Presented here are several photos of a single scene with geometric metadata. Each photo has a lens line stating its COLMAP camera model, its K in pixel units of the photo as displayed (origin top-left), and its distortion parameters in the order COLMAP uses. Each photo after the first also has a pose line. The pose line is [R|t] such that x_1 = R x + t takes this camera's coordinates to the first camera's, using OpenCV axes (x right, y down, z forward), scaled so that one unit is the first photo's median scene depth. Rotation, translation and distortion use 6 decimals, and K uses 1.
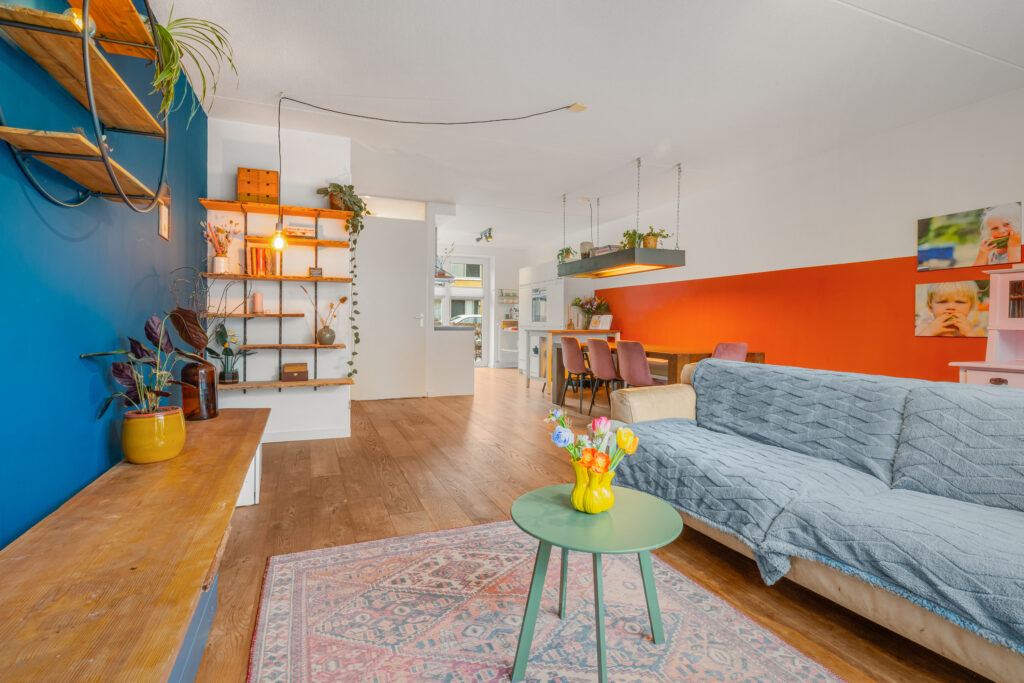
lens RADIAL K [[496.0, 0, 507.0], [0, 496.0, 321.1], [0, 0, 1]] dist [0.007280, 0.001107]
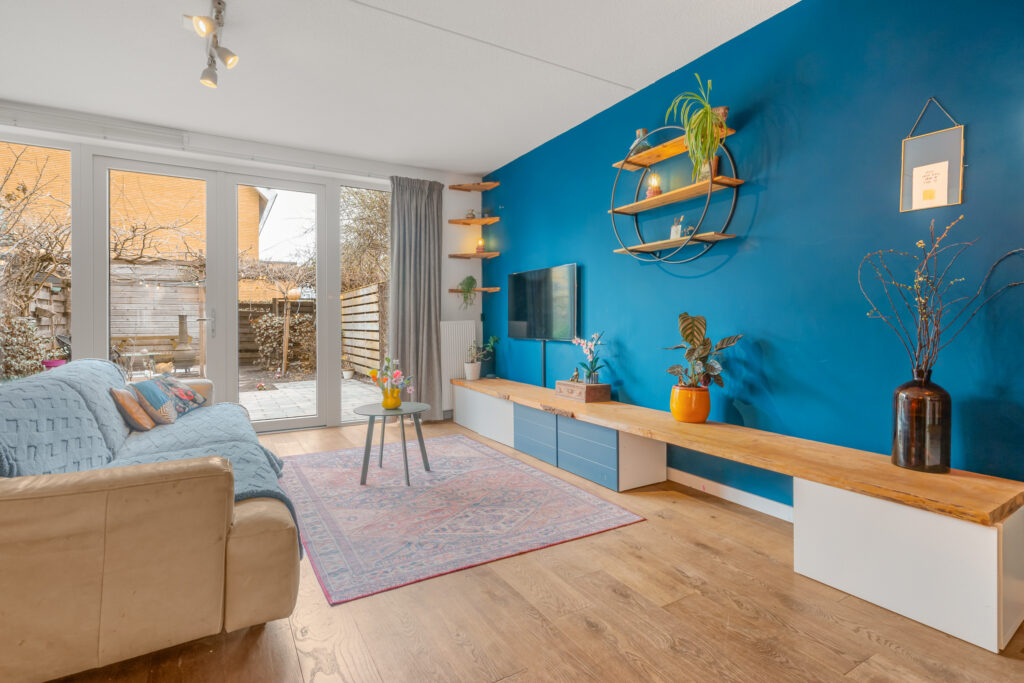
lens RADIAL K [[496.0, 0, 513.7], [0, 496.0, 327.3], [0, 0, 1]] dist [0.007280, 0.001107]
pose [[-0.989580, -0.002881, -0.143953, 0.005856], [-0.004028, 0.999962, 0.007680, 0.001974], [0.143925, 0.008180, -0.989555, 1.298408]]
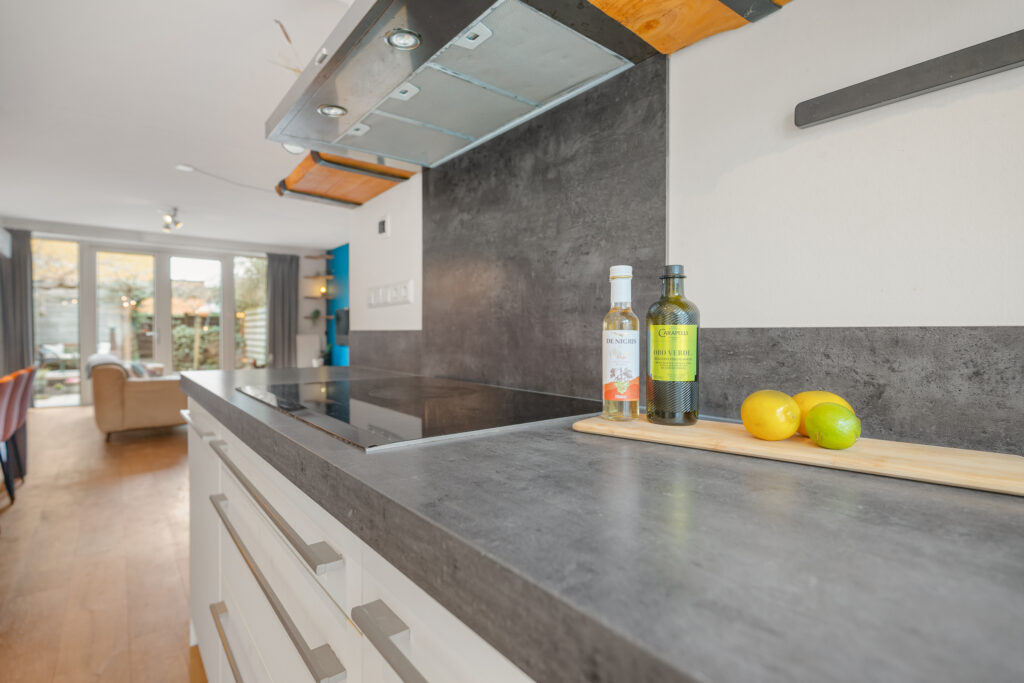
lens RADIAL K [[496.0, 0, 514.4], [0, 496.0, 344.4], [0, 0, 1]] dist [0.007280, 0.001107]
pose [[-0.957376, -0.008167, -0.288730, -0.317824], [-0.014766, 0.999677, 0.020685, -0.027817], [0.288468, 0.024066, -0.957187, 2.560198]]
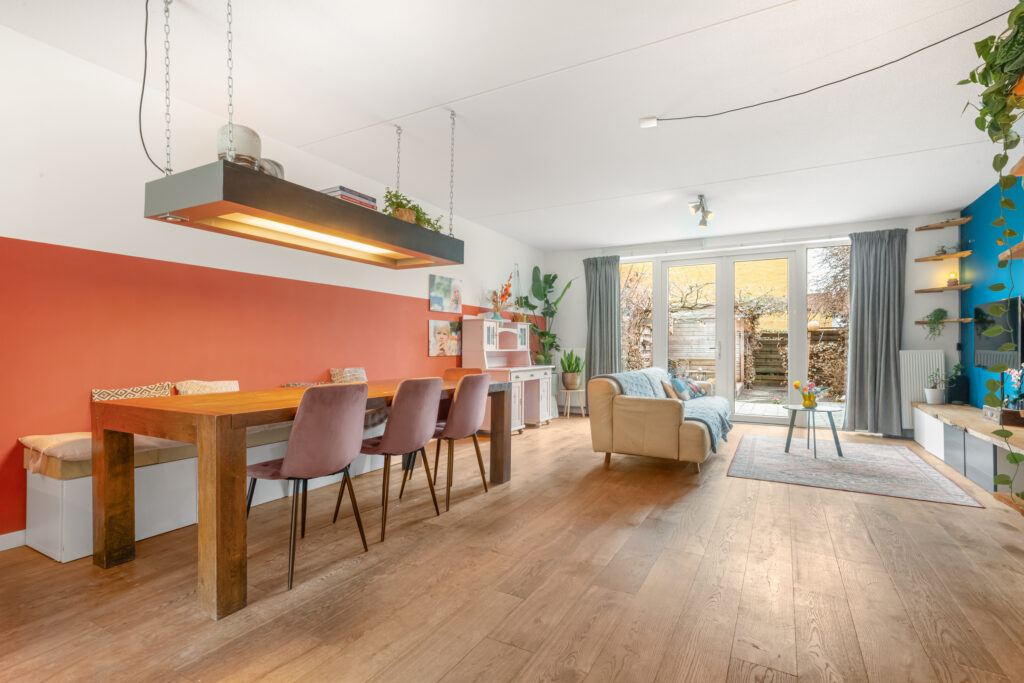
lens RADIAL K [[496.0, 0, 511.2], [0, 496.0, 344.1], [0, 0, 1]] dist [0.007280, 0.001107]
pose [[-0.630764, -0.004508, 0.775962, -0.457909], [-0.011724, 0.999924, -0.003722, -0.002516], [-0.775886, -0.011445, -0.630769, 1.883970]]
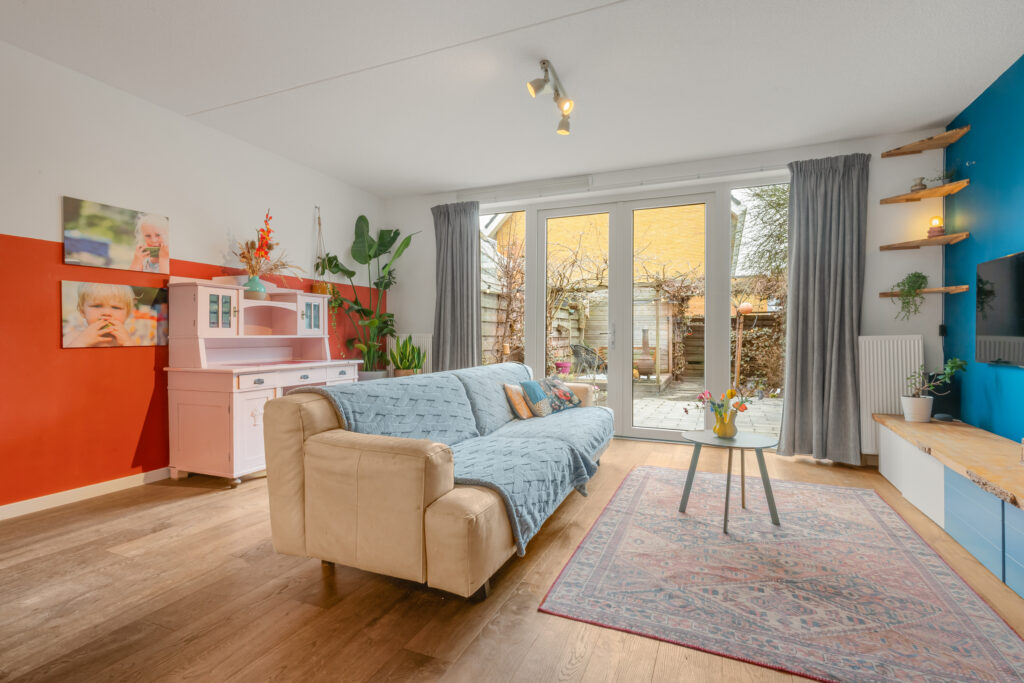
lens RADIAL K [[496.0, 0, 513.5], [0, 496.0, 337.2], [0, 0, 1]] dist [0.007280, 0.001107]
pose [[-0.704294, -0.012464, 0.709799, -0.232031], [-0.011038, 0.999917, 0.006606, 0.000945], [-0.709823, -0.003182, -0.704373, 1.158098]]
